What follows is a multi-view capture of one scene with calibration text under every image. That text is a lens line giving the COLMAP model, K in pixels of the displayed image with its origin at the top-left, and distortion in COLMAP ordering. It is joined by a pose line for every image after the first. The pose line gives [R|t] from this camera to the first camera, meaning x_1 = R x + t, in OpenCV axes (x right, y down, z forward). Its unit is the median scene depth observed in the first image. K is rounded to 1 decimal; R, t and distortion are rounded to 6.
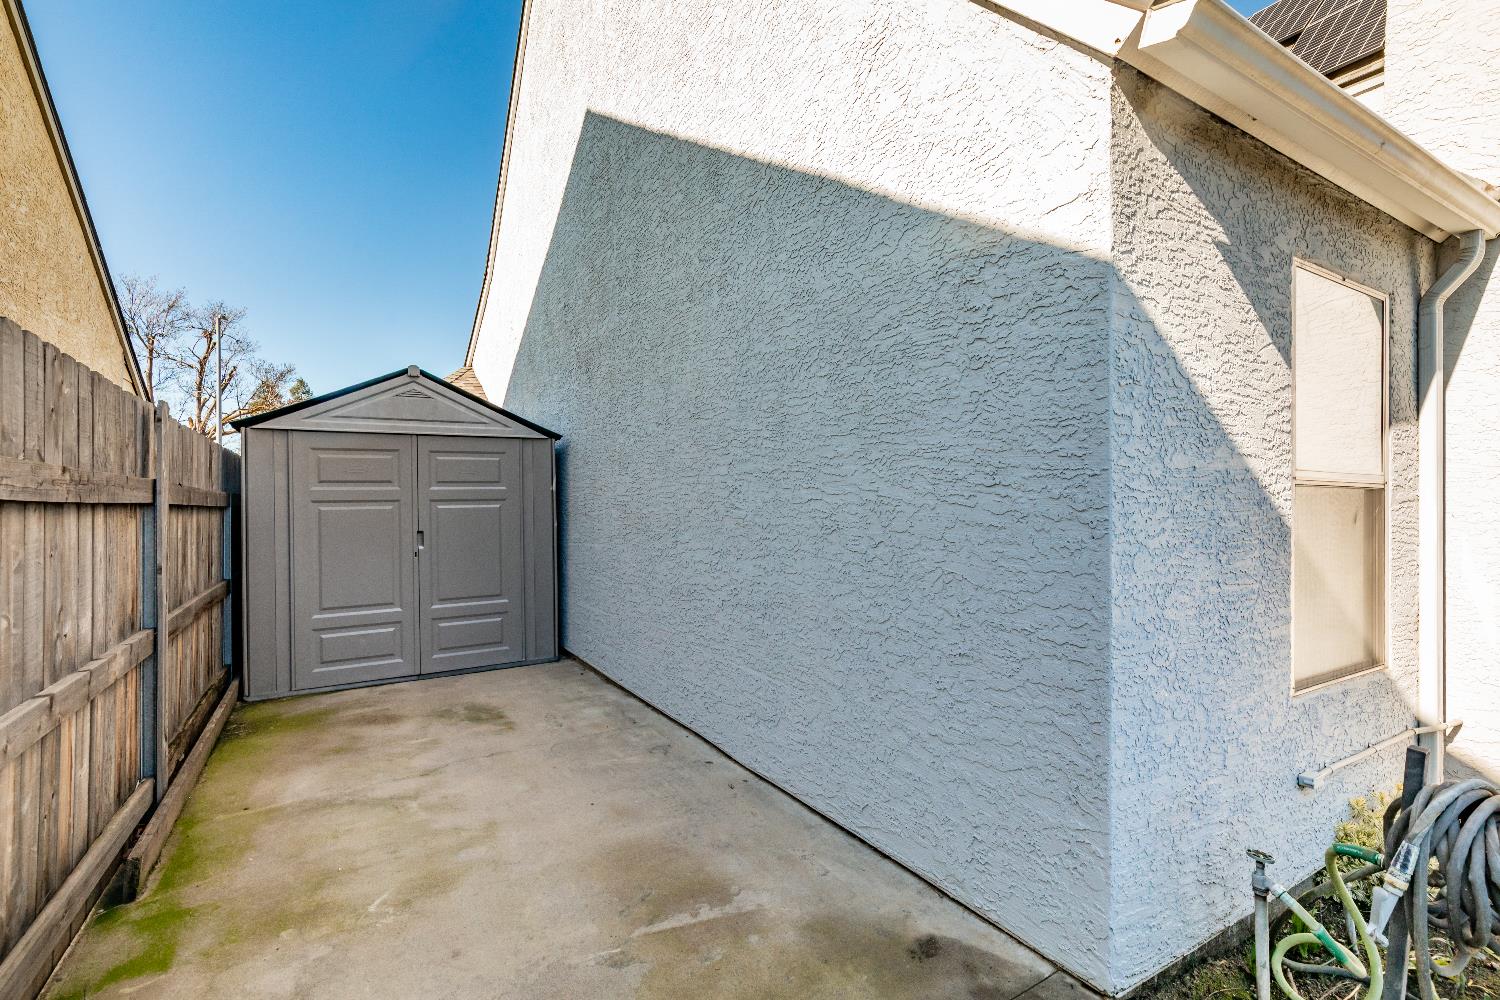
lens RADIAL K [[681.6, 0, 749.9], [0, 681.6, 502.1], [0, 0, 1]] dist [0.009342, -0.002865]
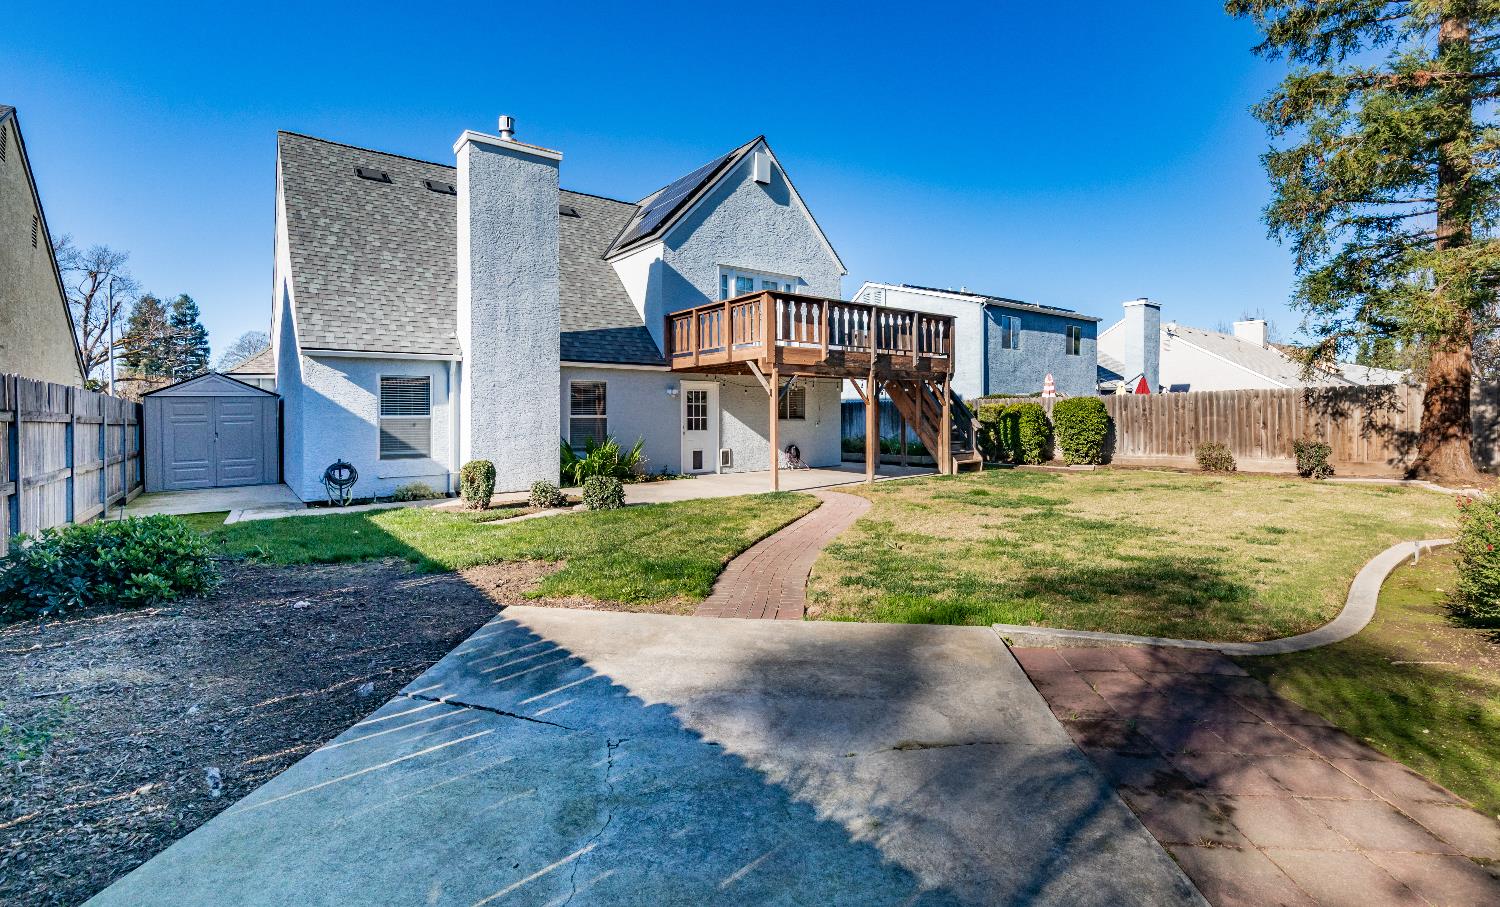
lens RADIAL K [[678.4, 0, 769.5], [0, 678.4, 412.0], [0, 0, 1]] dist [0.000138, 0.000136]
pose [[0.991999, -0.010259, 0.125826, 1.055168], [0.009936, 0.999946, 0.003194, -0.018638], [-0.125852, -0.001918, 0.992047, -1.512423]]
